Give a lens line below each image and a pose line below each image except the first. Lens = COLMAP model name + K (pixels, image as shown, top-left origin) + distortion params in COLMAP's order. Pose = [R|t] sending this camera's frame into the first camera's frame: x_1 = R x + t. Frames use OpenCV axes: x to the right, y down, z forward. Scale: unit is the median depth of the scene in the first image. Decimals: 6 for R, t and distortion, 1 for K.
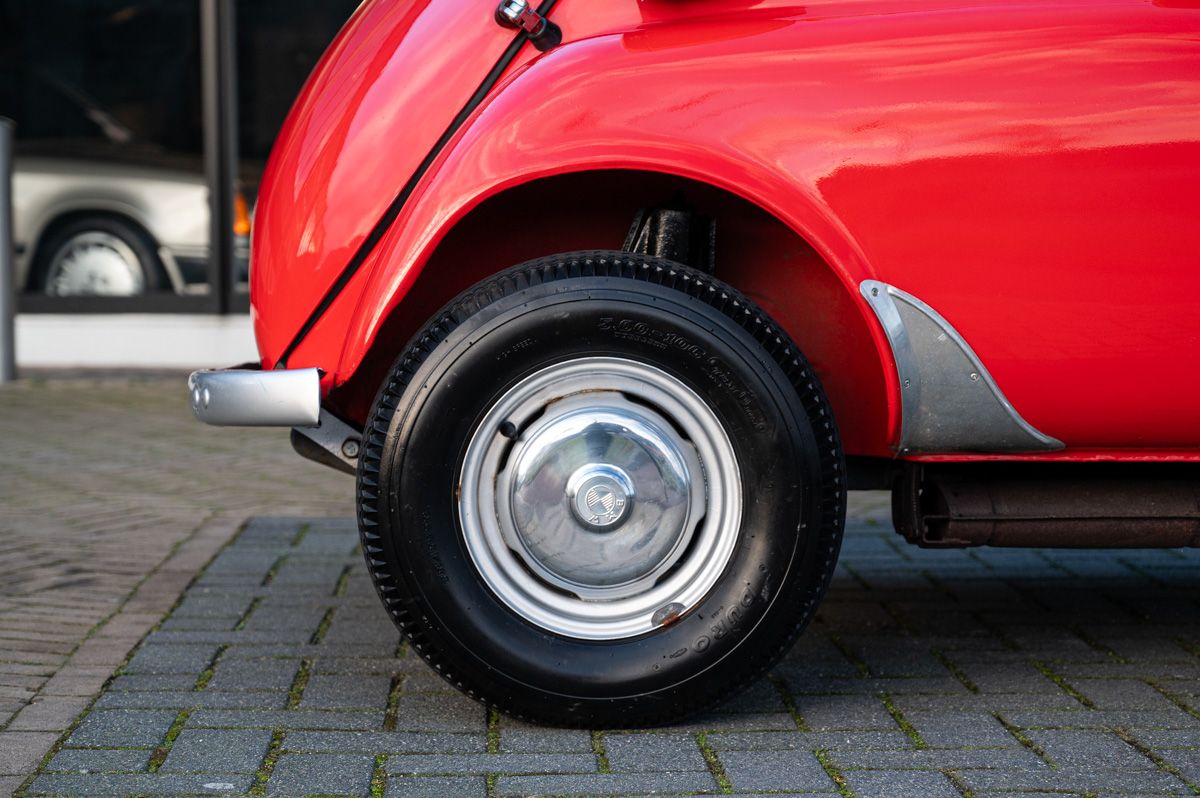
lens RADIAL K [[2610.3, 0, 643.1], [0, 2610.3, 398.2], [0, 0, 1]] dist [0.008143, 0.149634]
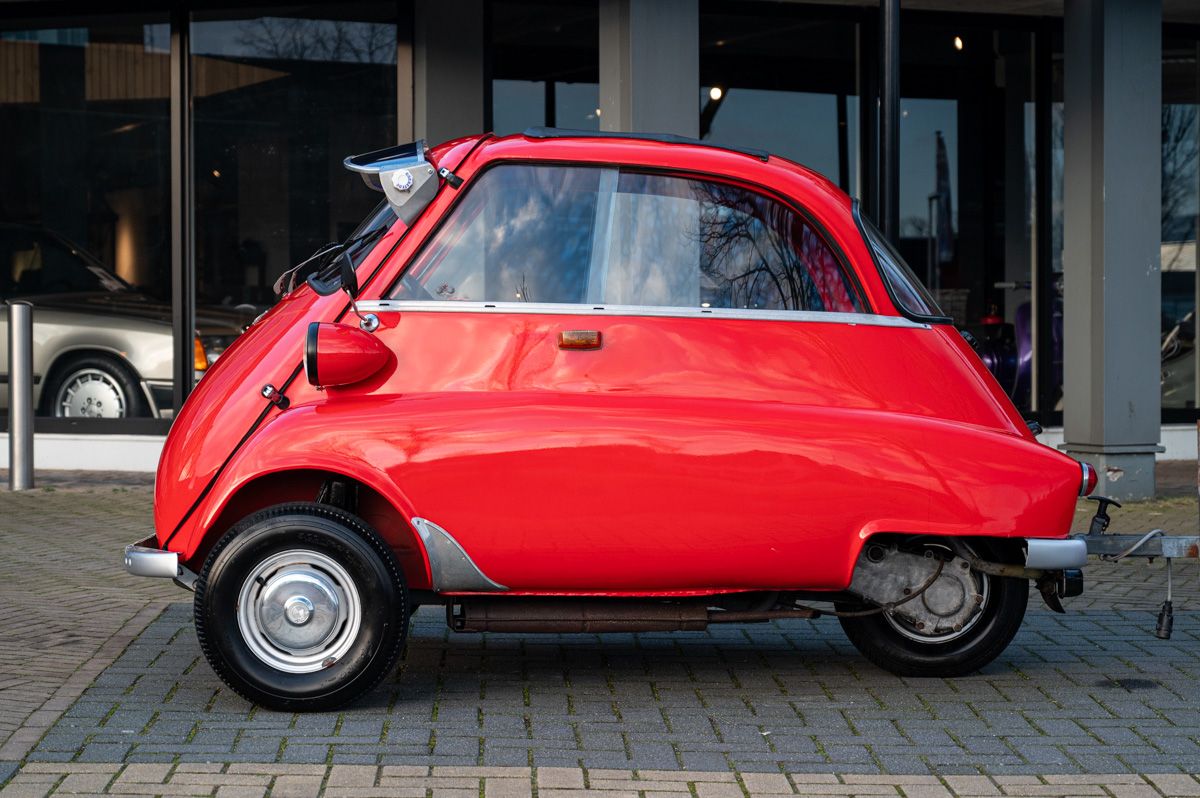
lens RADIAL K [[2589.8, 0, 600.0], [0, 2589.8, 399.0], [0, 0, 1]] dist [0.031858, -0.257804]
pose [[0.999853, 0.007591, -0.015359, 0.270215], [-0.007841, 0.999837, -0.016273, -0.108489], [0.015233, 0.016391, 0.999750, -1.222329]]
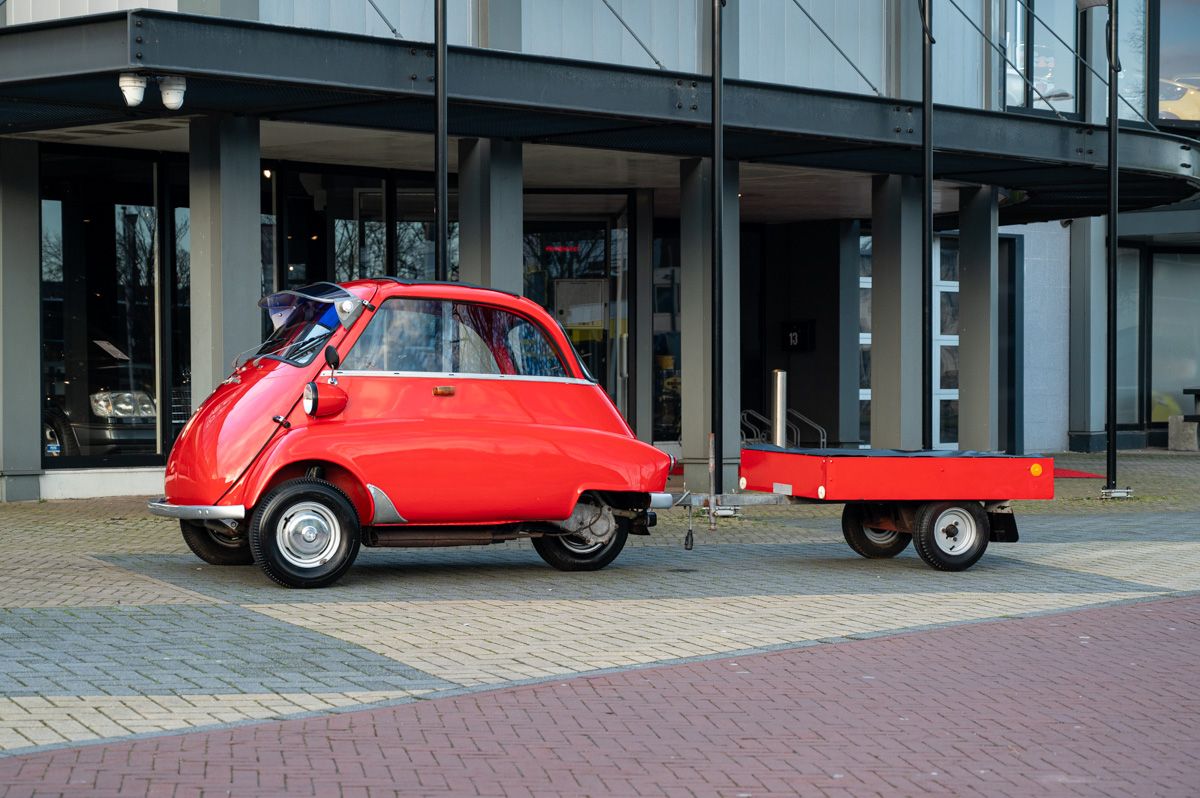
lens RADIAL K [[2648.2, 0, 486.6], [0, 2648.2, 398.4], [0, 0, 1]] dist [-0.002003, -0.139878]
pose [[0.942471, 0.005783, 0.334239, -1.160794], [0.008972, 0.999053, -0.042584, 0.002026], [-0.334168, 0.043133, 0.941526, -3.116759]]
